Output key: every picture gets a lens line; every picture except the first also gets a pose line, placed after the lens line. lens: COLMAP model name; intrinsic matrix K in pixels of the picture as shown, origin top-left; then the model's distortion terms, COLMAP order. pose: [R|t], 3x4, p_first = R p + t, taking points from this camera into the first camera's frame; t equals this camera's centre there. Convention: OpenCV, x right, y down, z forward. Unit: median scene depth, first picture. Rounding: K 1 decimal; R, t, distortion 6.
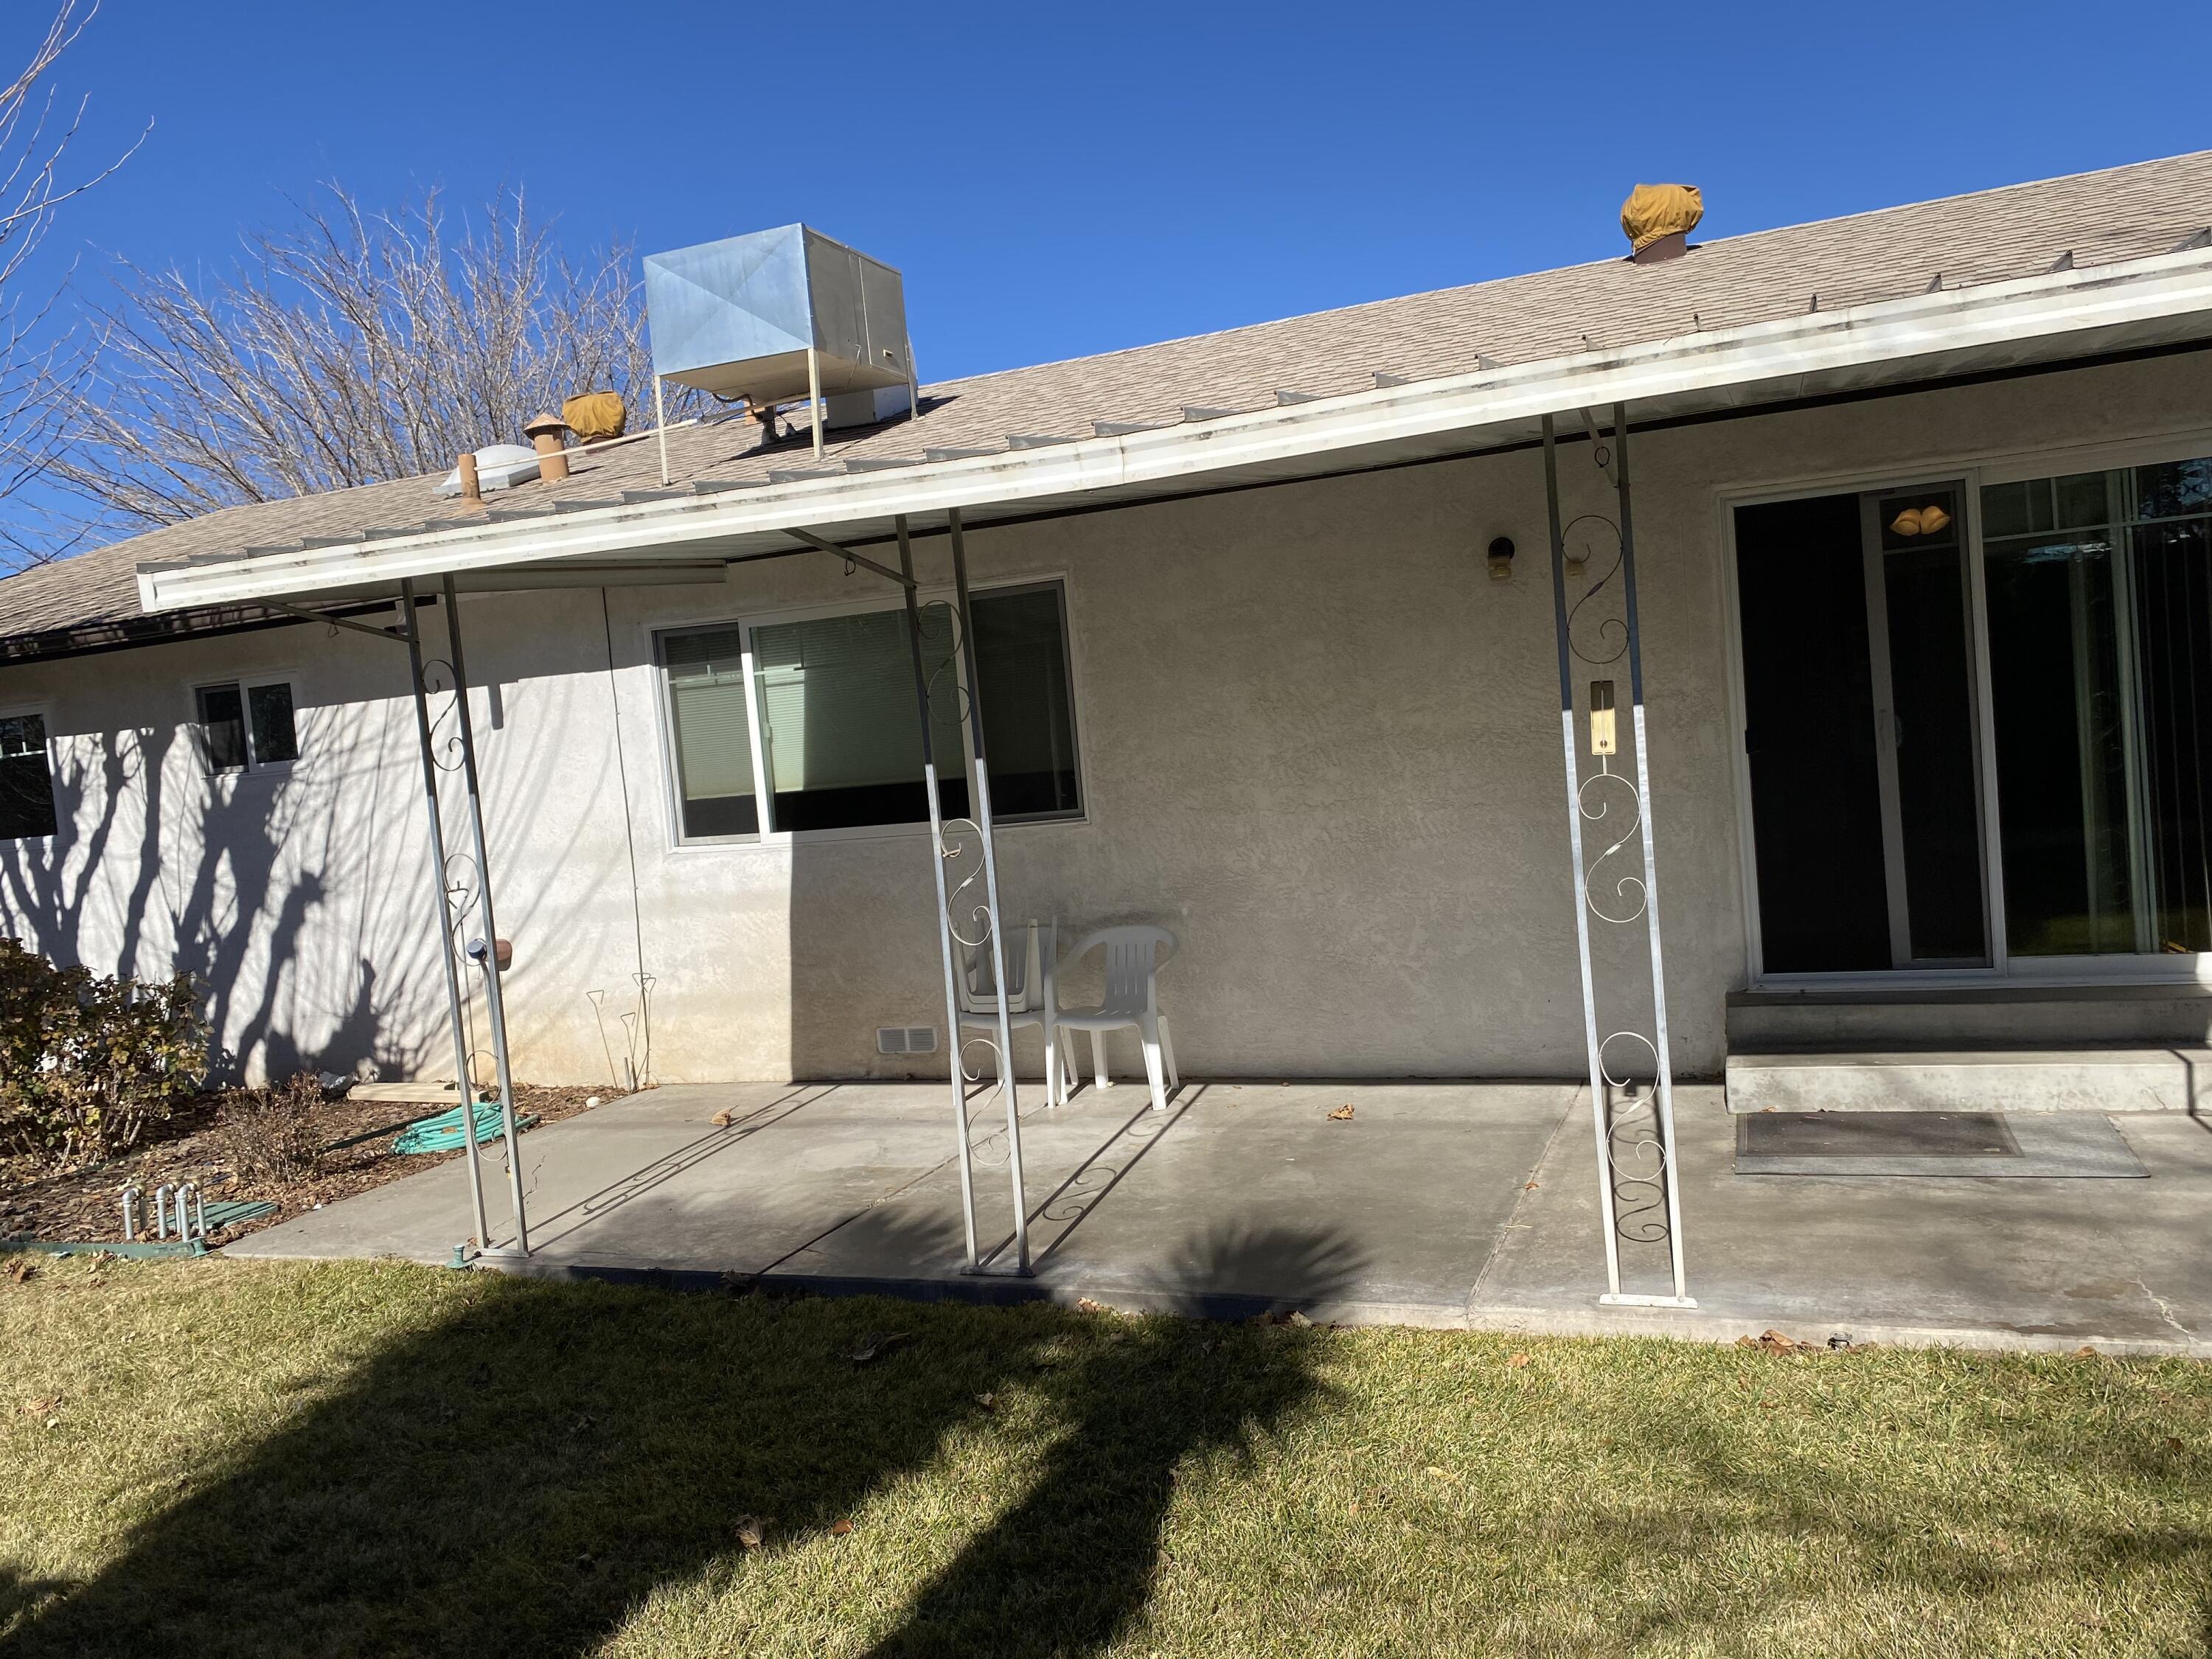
lens RADIAL K [[1663.7, 0, 1103.4], [0, 1663.7, 806.7], [0, 0, 1]] dist [0.037488, -0.061559]
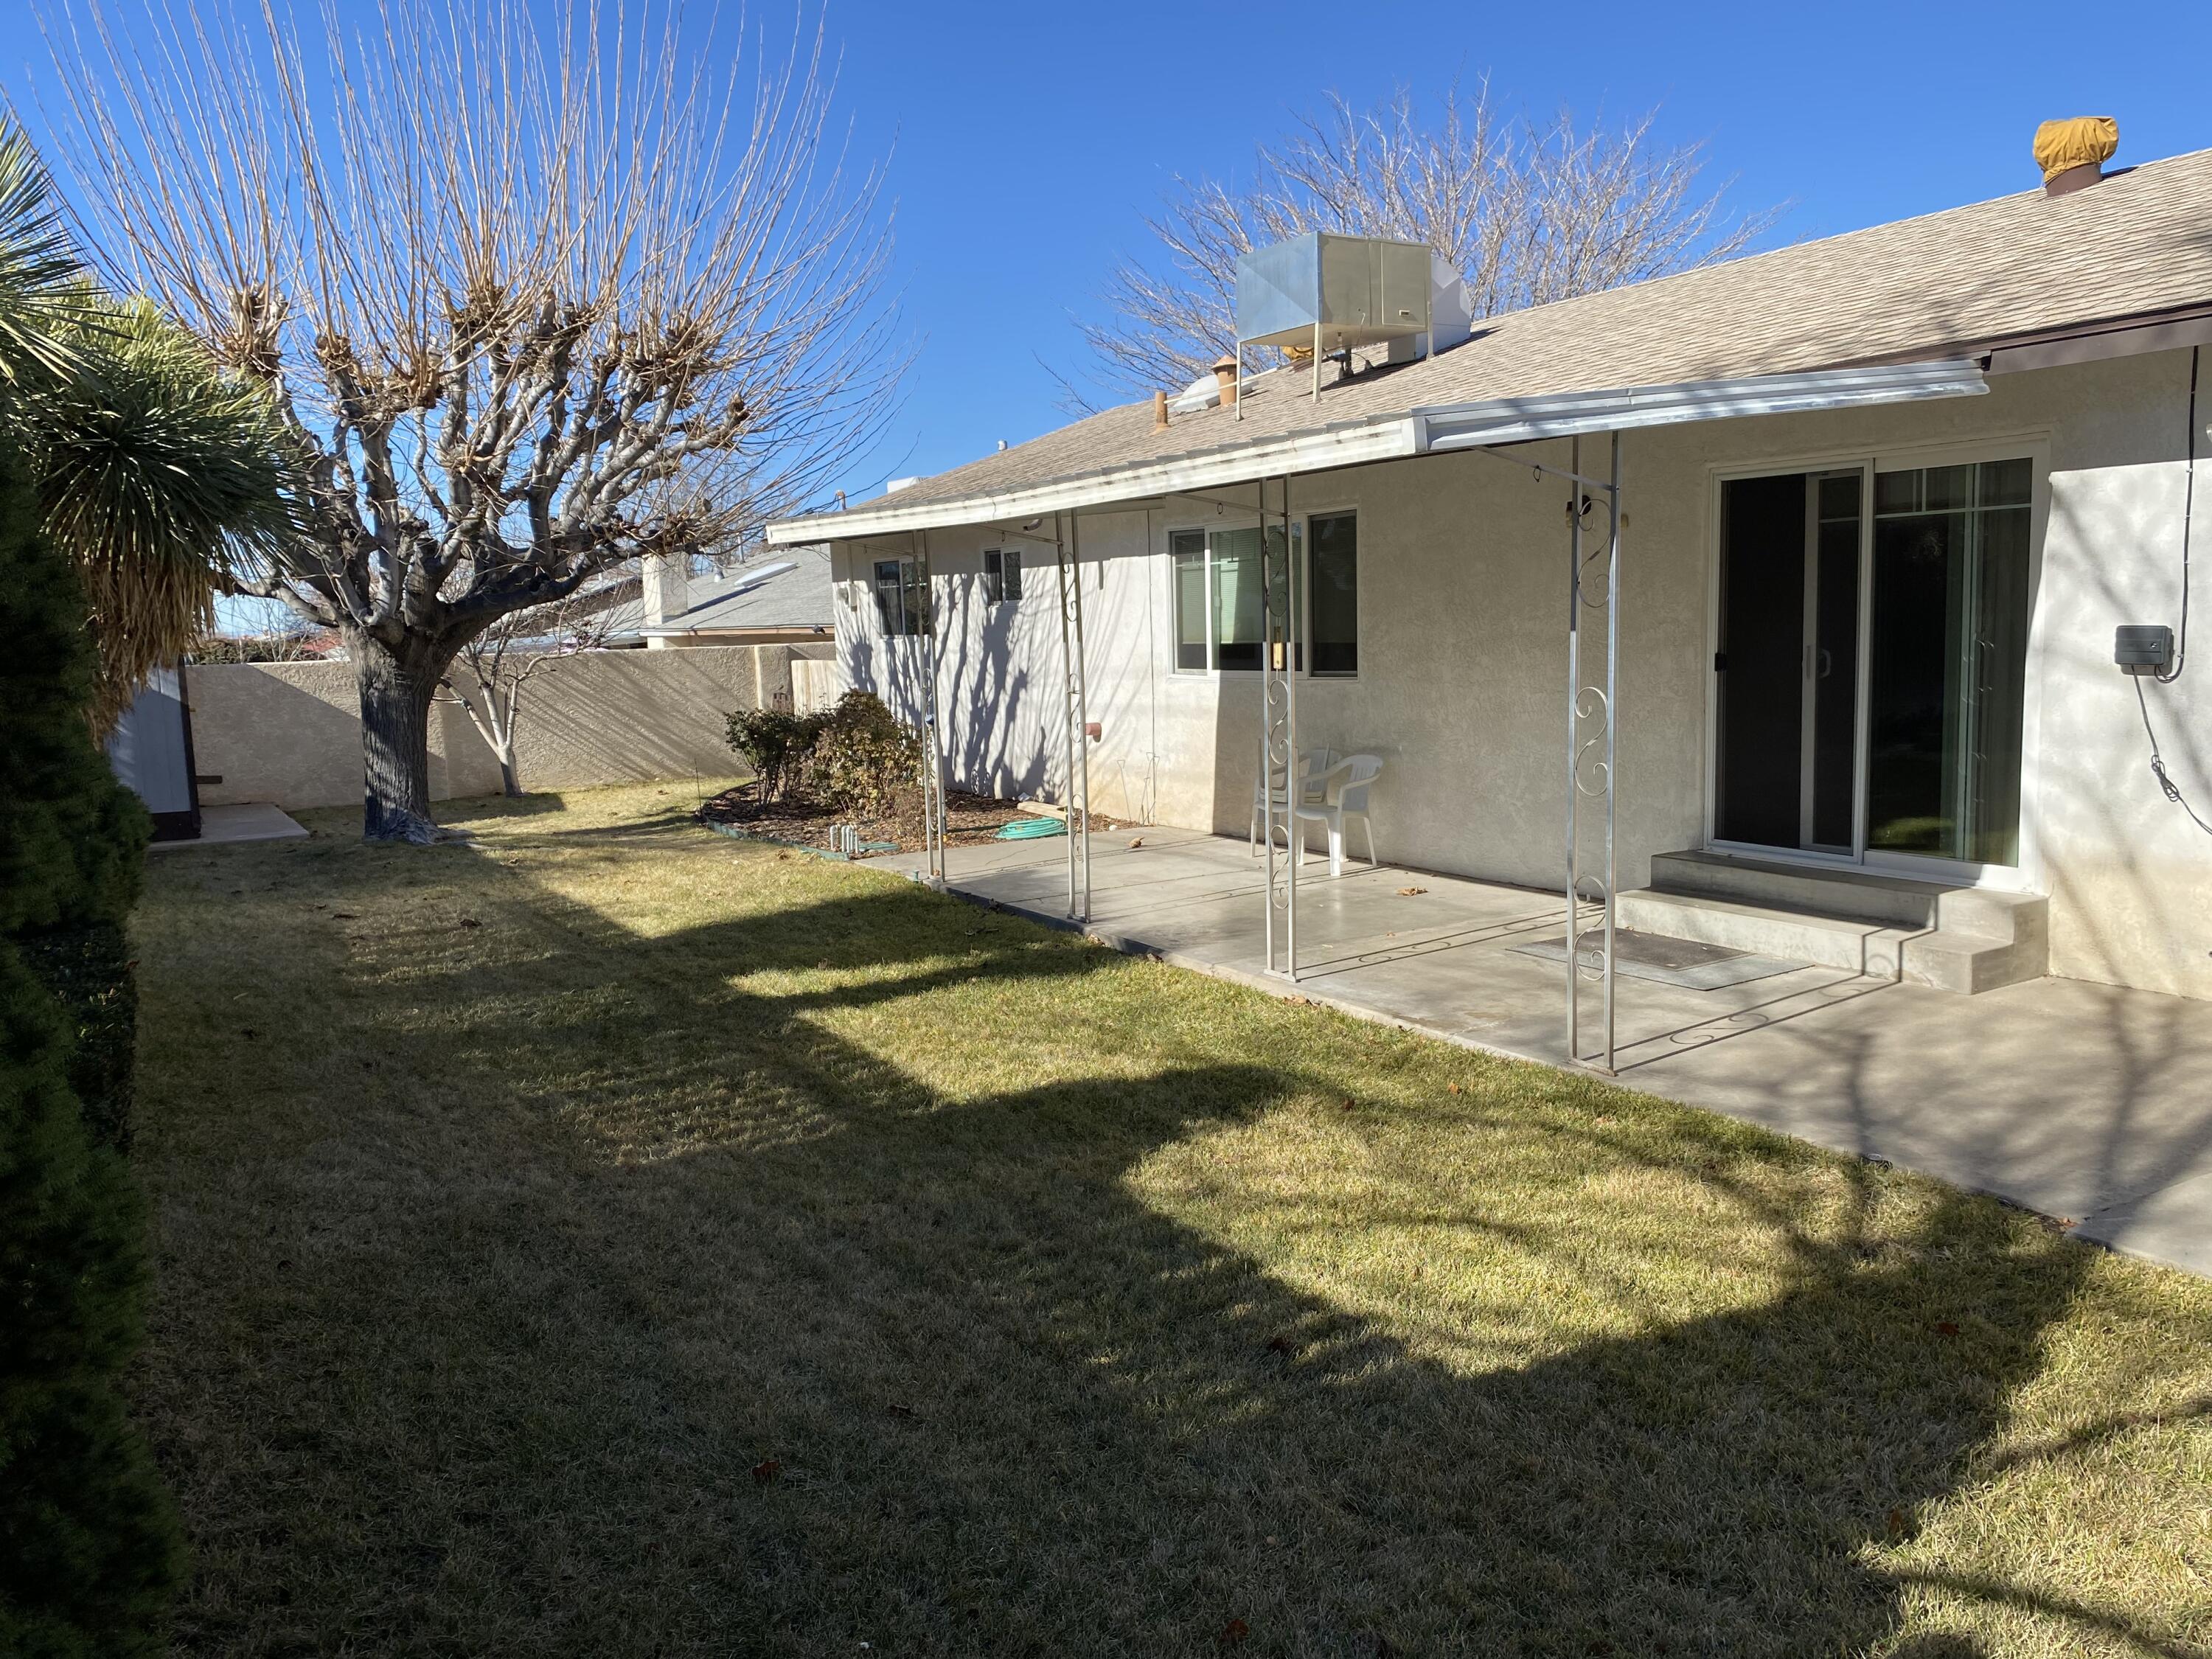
lens RADIAL K [[1663.7, 0, 1103.4], [0, 1663.7, 806.7], [0, 0, 1]] dist [0.037488, -0.061559]
pose [[0.790788, 0.130970, -0.597914, 0.621938], [-0.061282, 0.988873, 0.135557, -0.058038], [0.609015, -0.070555, 0.790015, -0.259763]]
